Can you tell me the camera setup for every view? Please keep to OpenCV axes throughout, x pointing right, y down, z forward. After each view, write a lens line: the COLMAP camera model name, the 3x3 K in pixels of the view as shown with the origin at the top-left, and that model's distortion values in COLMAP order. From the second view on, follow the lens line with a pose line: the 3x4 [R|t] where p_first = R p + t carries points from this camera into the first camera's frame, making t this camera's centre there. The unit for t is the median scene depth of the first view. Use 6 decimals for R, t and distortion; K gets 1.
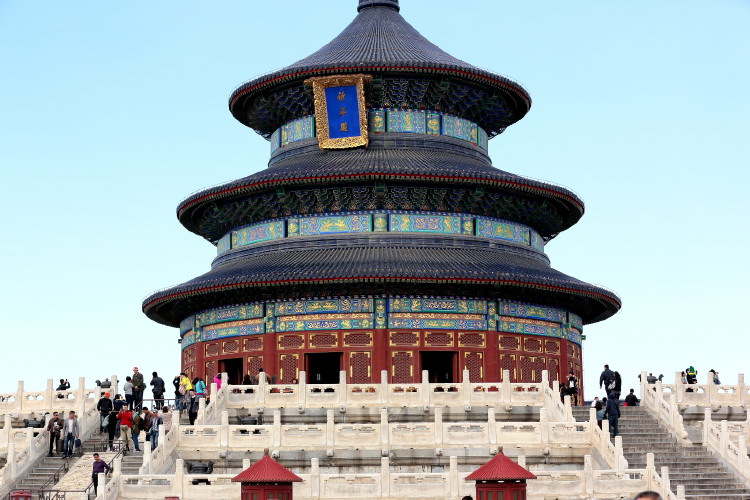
lens RADIAL K [[1459.0, 0, 375.0], [0, 1459.0, 250.0], [0, 0, 1]] dist [-0.332559, 0.159710]
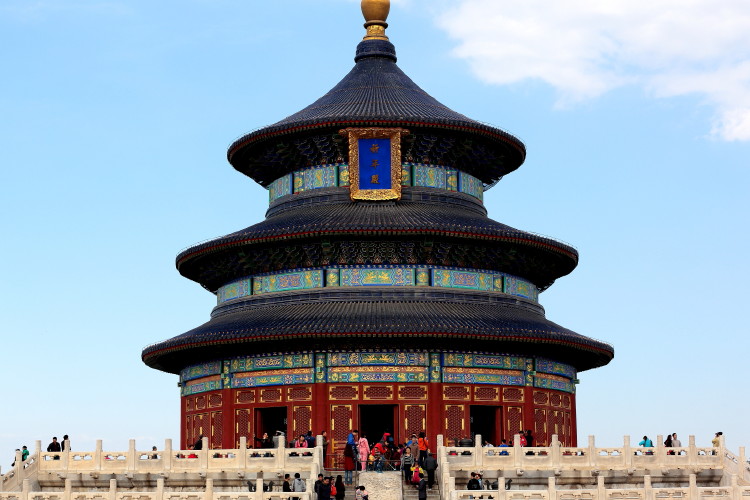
lens RADIAL K [[1459.0, 0, 375.0], [0, 1459.0, 250.0], [0, 0, 1]] dist [-0.332559, 0.159710]
pose [[0.975224, 0.047802, 0.215995, -0.254646], [-0.043873, 0.998773, -0.022951, -0.013017], [-0.216827, 0.012906, 0.976125, 0.015034]]
